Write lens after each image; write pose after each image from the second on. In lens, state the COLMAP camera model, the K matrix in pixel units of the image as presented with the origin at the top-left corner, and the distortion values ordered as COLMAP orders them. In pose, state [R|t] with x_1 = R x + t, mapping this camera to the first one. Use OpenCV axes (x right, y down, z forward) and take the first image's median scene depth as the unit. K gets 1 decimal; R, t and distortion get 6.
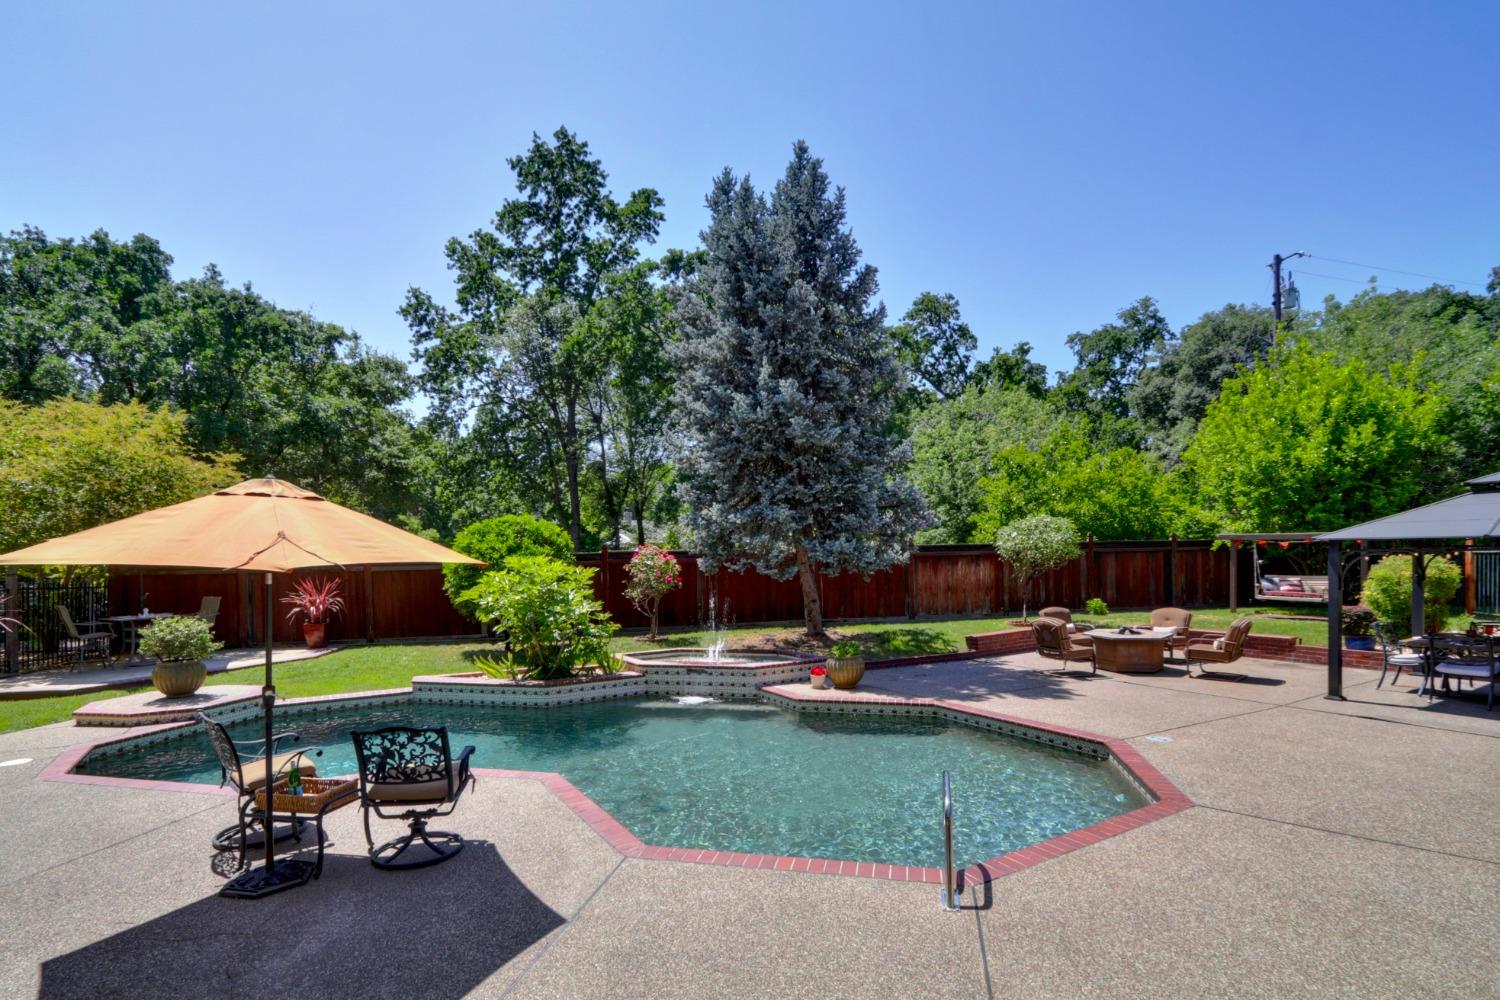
lens RADIAL K [[723.7, 0, 749.9], [0, 723.7, 569.2], [0, 0, 1]] dist [-0.002808, -0.000907]
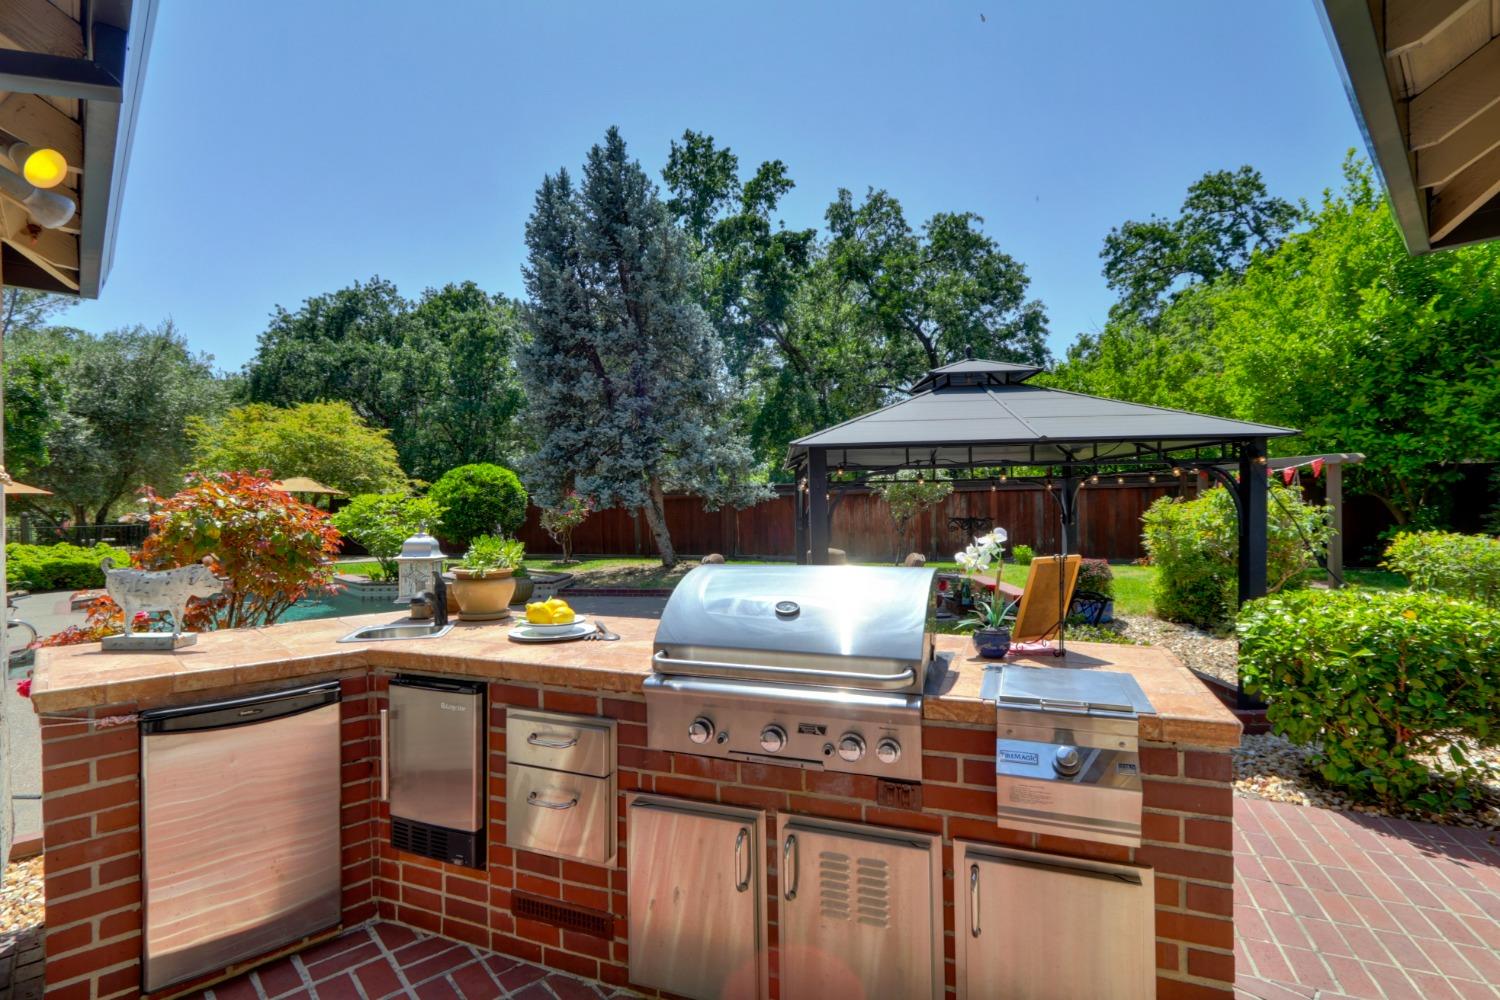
lens RADIAL K [[717.9, 0, 765.0], [0, 717.9, 499.5], [0, 0, 1]] dist [0.002137, -0.000522]
pose [[0.833086, 0.000439, -0.553143, 0.817639], [-0.009520, 0.999863, -0.013545, 0.003232], [0.553062, 0.016550, 0.832976, 0.177221]]
